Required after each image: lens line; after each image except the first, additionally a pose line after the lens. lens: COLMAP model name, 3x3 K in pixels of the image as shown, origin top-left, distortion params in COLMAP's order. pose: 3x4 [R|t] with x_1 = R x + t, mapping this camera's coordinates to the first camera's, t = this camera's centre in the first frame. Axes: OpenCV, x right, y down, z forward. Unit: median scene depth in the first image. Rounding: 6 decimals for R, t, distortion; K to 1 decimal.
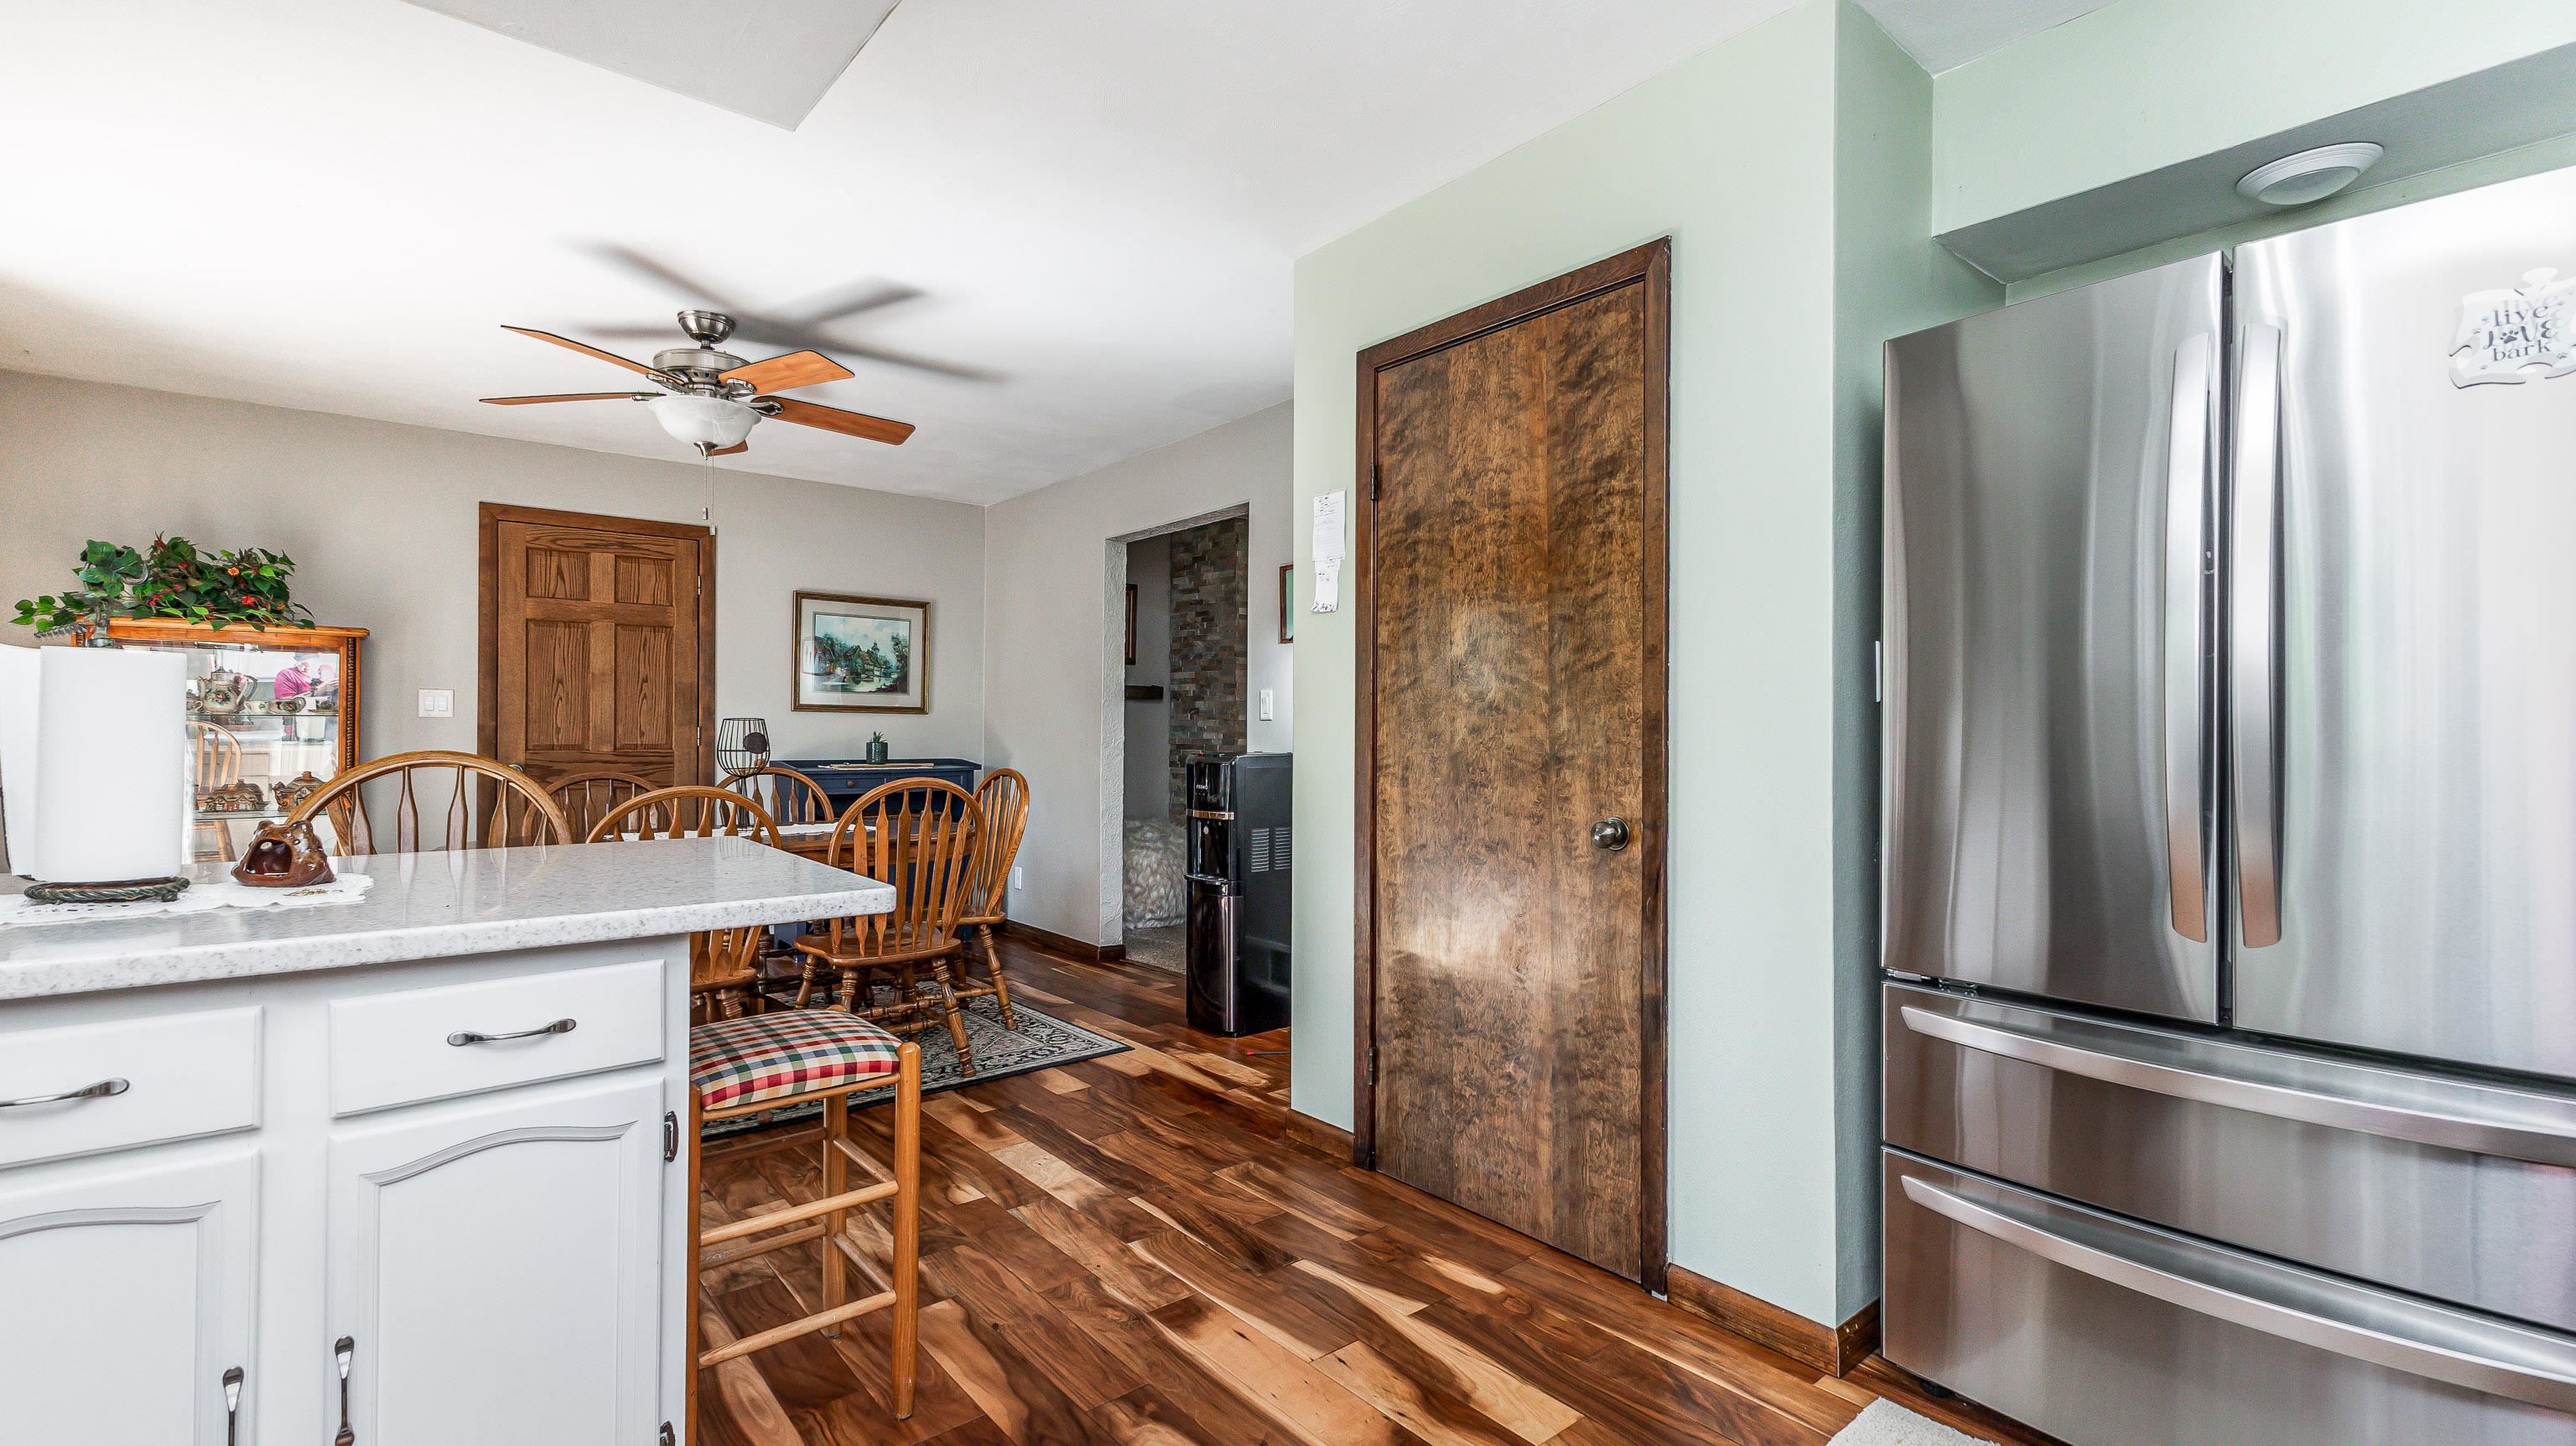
lens RADIAL K [[1133.5, 0, 1274.9], [0, 1133.5, 728.6], [0, 0, 1]] dist [0.012068, -0.003239]
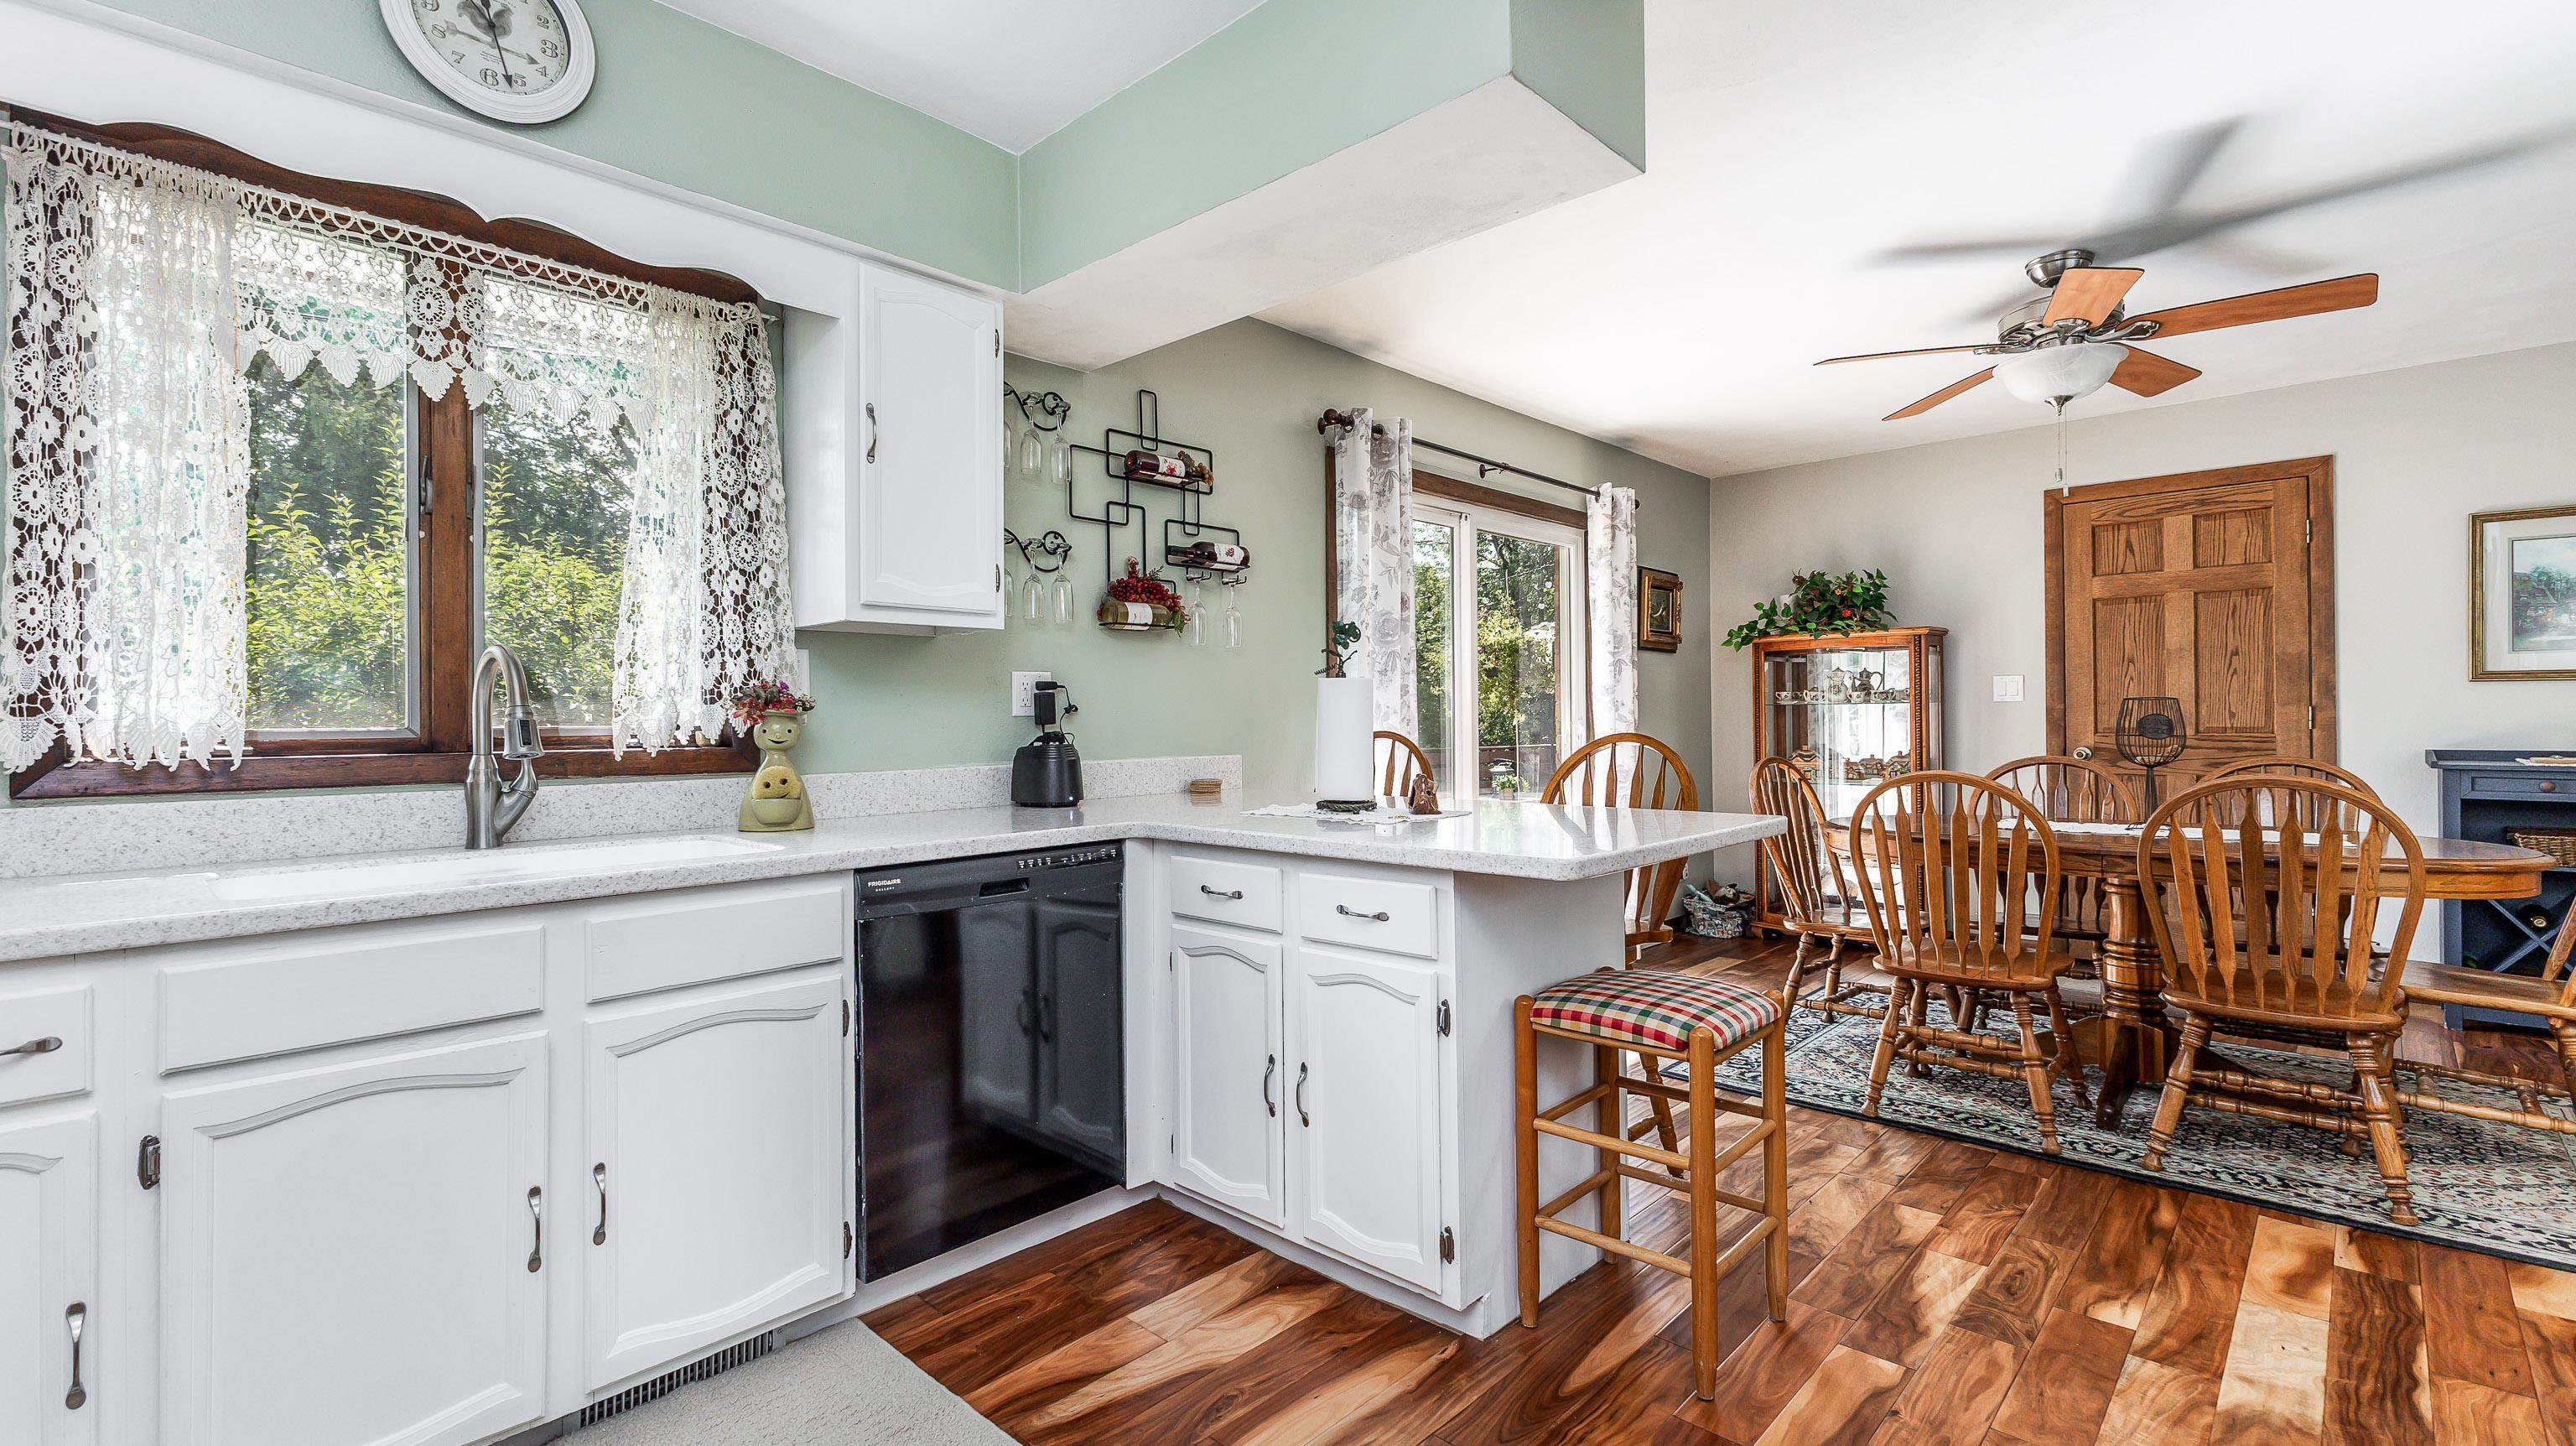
lens RADIAL K [[1133.5, 0, 1289.5], [0, 1133.5, 718.6], [0, 0, 1]] dist [0.012068, -0.003239]
pose [[0.123382, -0.005117, -0.992346, 0.266193], [0.012879, 0.999911, -0.003555, 0.001361], [0.992276, -0.012342, 0.123437, 0.219910]]
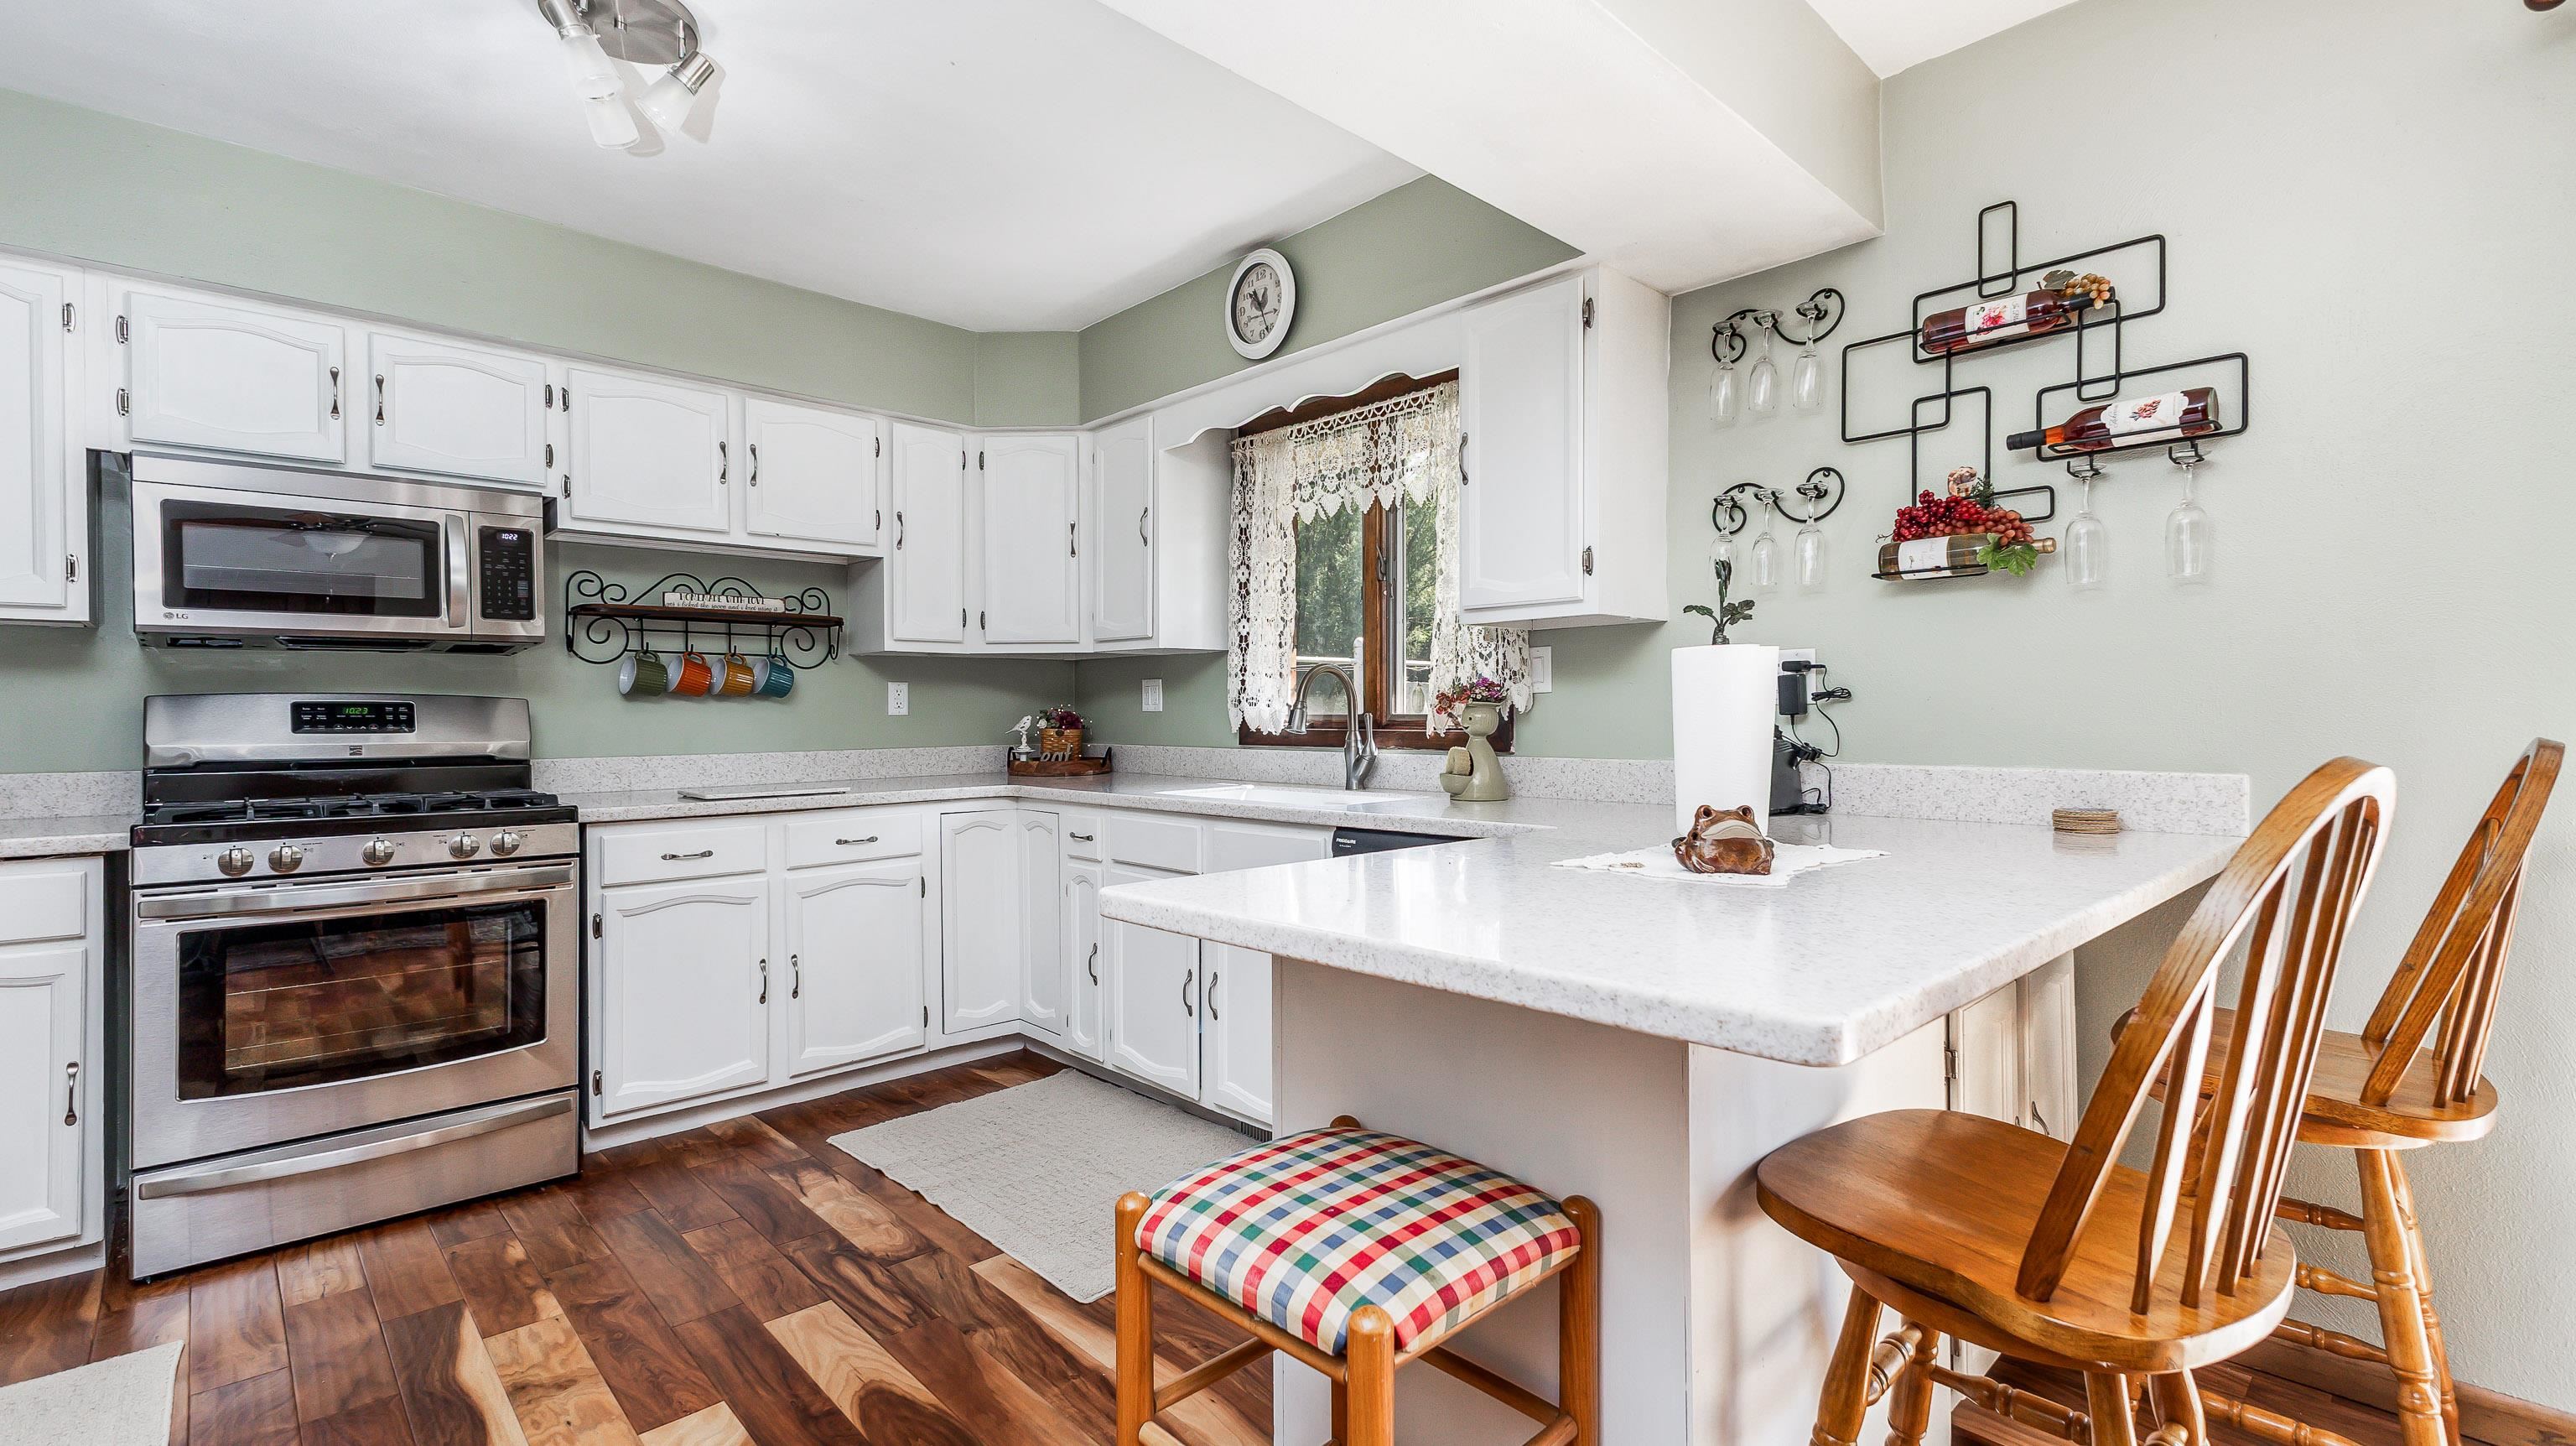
lens RADIAL K [[1133.5, 0, 1285.8], [0, 1133.5, 718.1], [0, 0, 1]] dist [0.012068, -0.003239]
pose [[-0.997773, 0.001106, -0.066694, -0.147660], [0.001182, 0.999999, -0.001097, 0.002733], [0.066693, -0.001173, -0.997773, 0.691710]]
